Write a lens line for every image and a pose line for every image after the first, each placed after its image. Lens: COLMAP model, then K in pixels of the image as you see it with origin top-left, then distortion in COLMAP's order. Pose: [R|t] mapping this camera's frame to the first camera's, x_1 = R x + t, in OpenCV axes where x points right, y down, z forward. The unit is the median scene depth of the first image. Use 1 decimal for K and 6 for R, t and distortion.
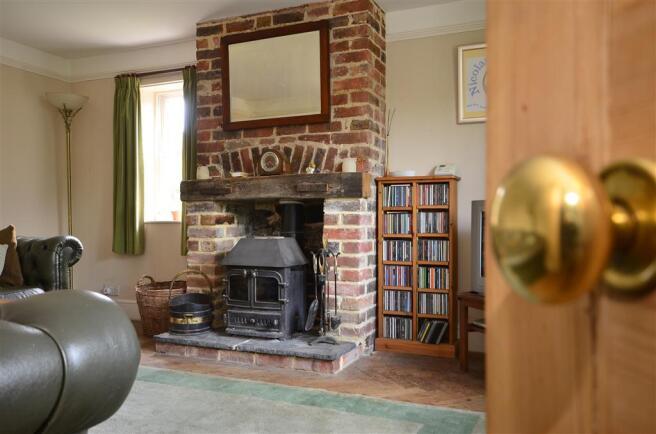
lens RADIAL K [[552.1, 0, 328.4], [0, 552.1, 215.6], [0, 0, 1]] dist [0.005662, 0.003698]
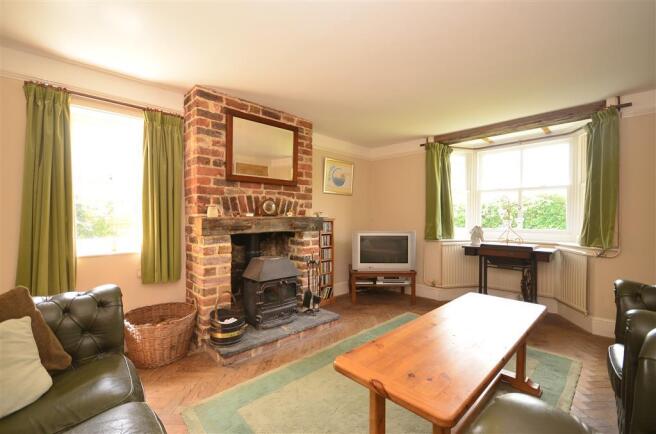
lens RADIAL K [[290.6, 0, 328.5], [0, 290.6, 220.7], [0, 0, 1]] dist [-0.002385, -0.000374]
pose [[0.370062, -0.003989, 0.928999, -0.783501], [-0.001175, 0.999988, 0.004762, -0.064537], [-0.929006, -0.002854, 0.370053, 0.554508]]
